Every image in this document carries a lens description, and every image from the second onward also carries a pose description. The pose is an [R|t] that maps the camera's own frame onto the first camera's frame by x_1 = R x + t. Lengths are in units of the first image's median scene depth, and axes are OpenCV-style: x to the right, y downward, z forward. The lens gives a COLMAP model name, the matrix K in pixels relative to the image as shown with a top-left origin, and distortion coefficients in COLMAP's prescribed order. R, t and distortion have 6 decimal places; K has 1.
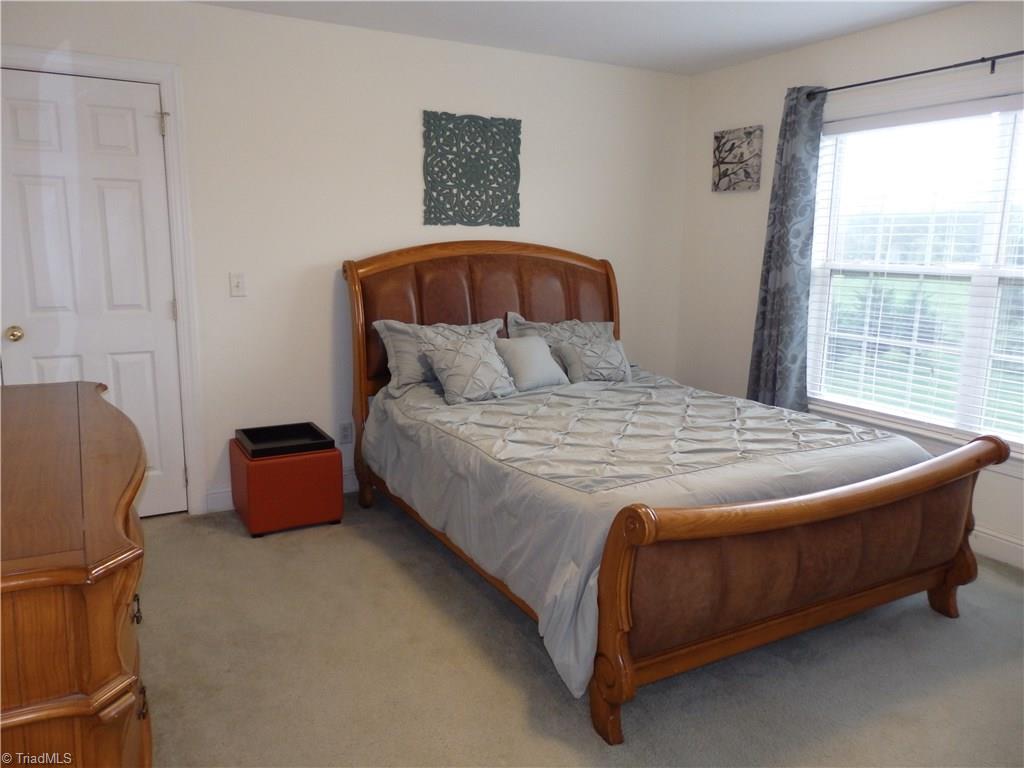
lens RADIAL K [[765.5, 0, 515.3], [0, 765.5, 383.9], [0, 0, 1]] dist [0.001570, 0.005645]
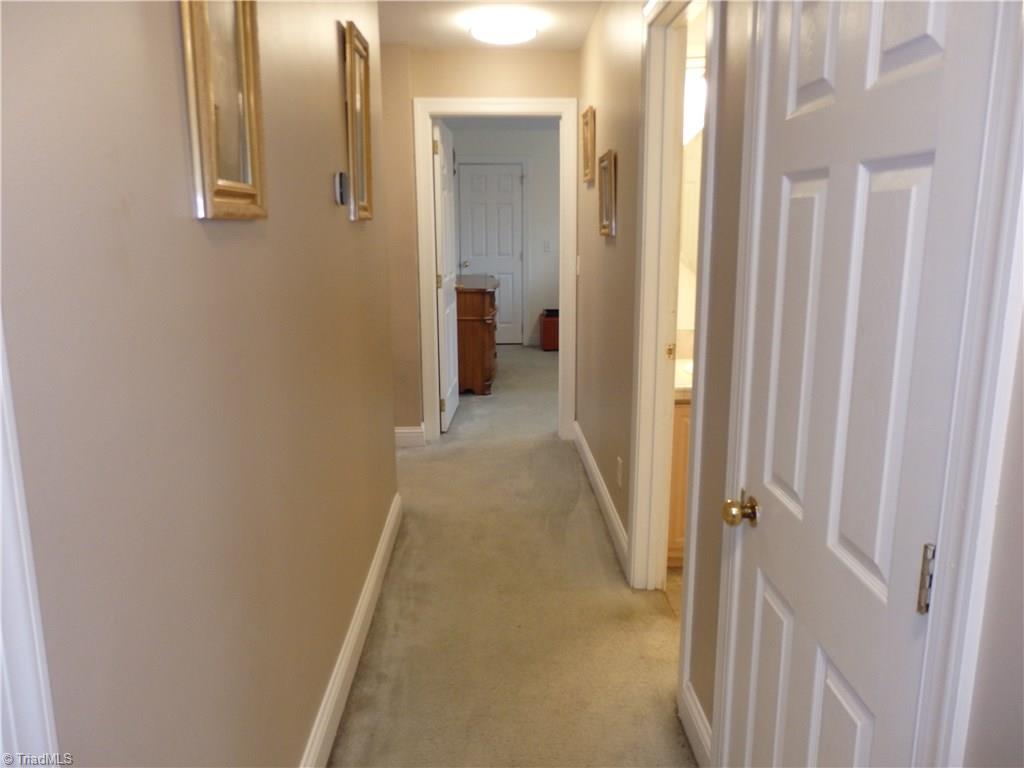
lens RADIAL K [[765.5, 0, 515.3], [0, 765.5, 383.9], [0, 0, 1]] dist [0.001570, 0.005645]
pose [[0.886491, 0.077178, -0.456265, 0.681299], [-0.067077, 0.997012, 0.038320, 0.216625], [0.457859, -0.003365, 0.889018, -1.179077]]
